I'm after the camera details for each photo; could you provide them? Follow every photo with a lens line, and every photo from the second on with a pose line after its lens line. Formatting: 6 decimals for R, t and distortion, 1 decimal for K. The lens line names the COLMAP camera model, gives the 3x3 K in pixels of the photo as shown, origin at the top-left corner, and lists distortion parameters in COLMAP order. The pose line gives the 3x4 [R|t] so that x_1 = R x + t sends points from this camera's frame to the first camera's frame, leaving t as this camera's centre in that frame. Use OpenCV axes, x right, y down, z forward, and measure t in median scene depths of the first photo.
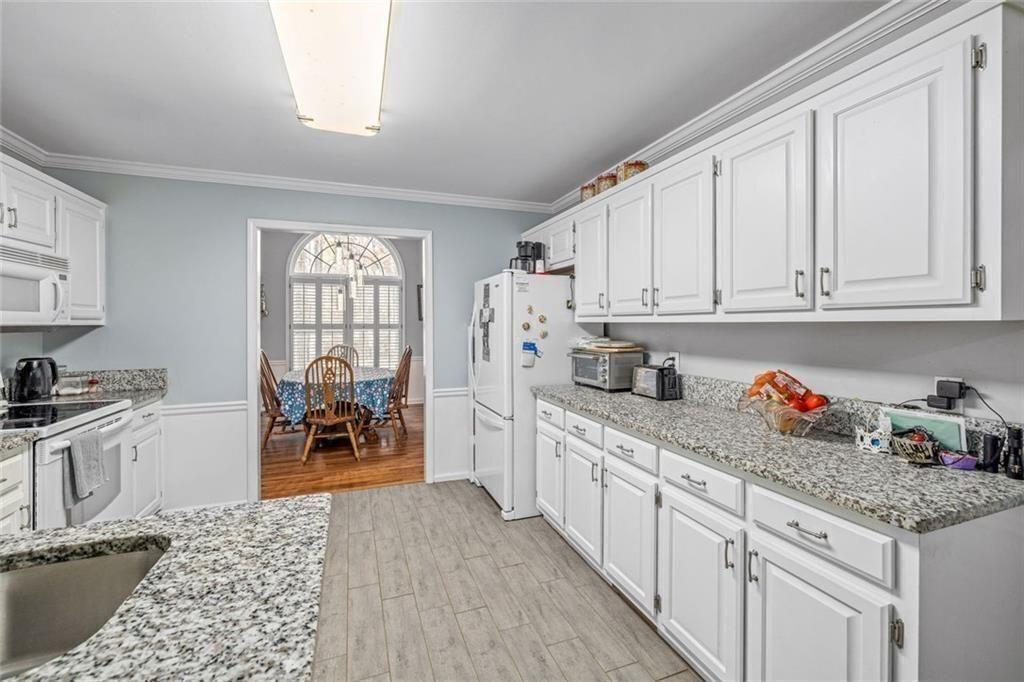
lens RADIAL K [[427.2, 0, 510.4], [0, 427.2, 325.7], [0, 0, 1]] dist [-0.001851, -0.000355]
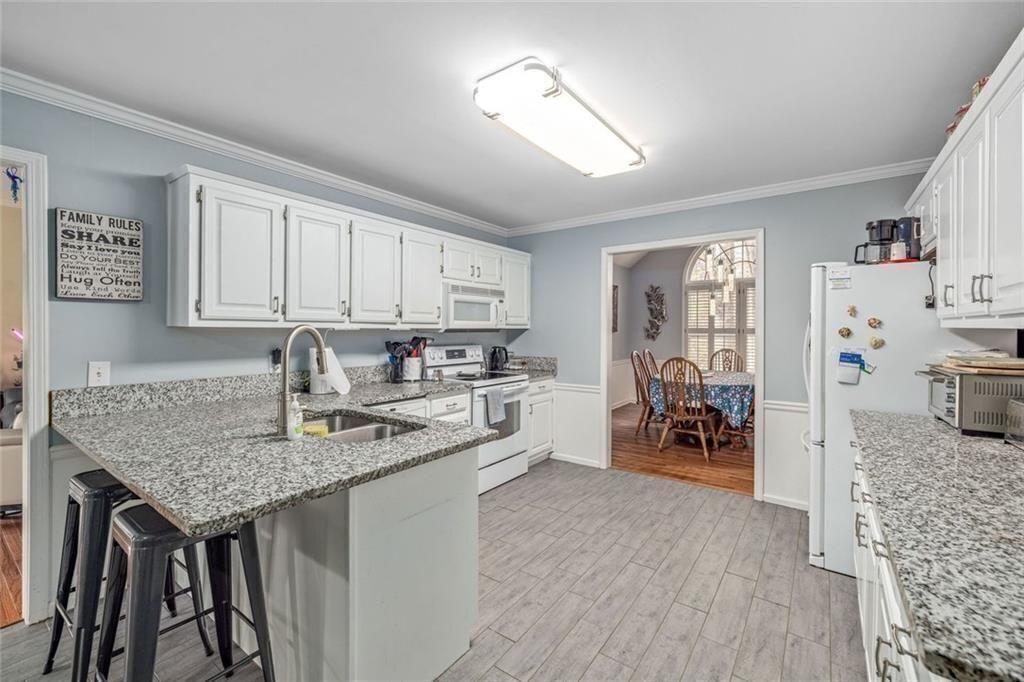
lens RADIAL K [[427.2, 0, 509.6], [0, 427.2, 330.8], [0, 0, 1]] dist [-0.001851, -0.000355]
pose [[0.548505, 0.008675, -0.836102, 0.342826], [-0.007019, 0.999959, 0.005770, -0.001890], [0.836118, 0.002704, 0.548543, 0.045192]]
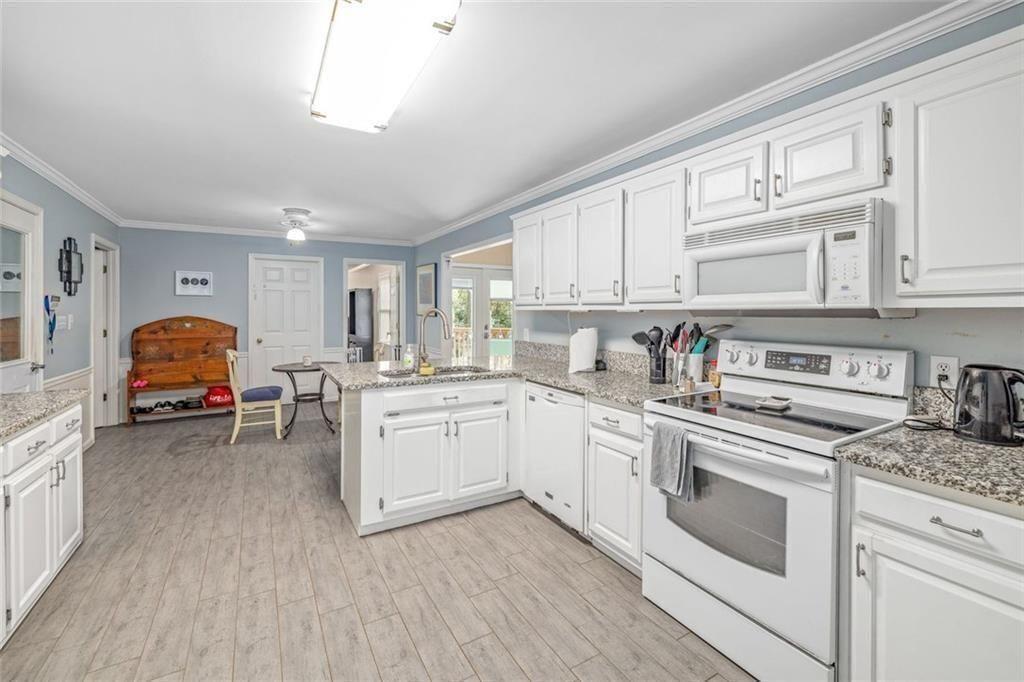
lens RADIAL K [[427.2, 0, 505.6], [0, 427.2, 313.9], [0, 0, 1]] dist [-0.001851, -0.000355]
pose [[-0.984955, 0.004165, -0.172763, -0.312970], [0.002815, 0.999964, 0.008057, 0.000868], [0.172790, 0.007449, -0.984930, 1.184820]]
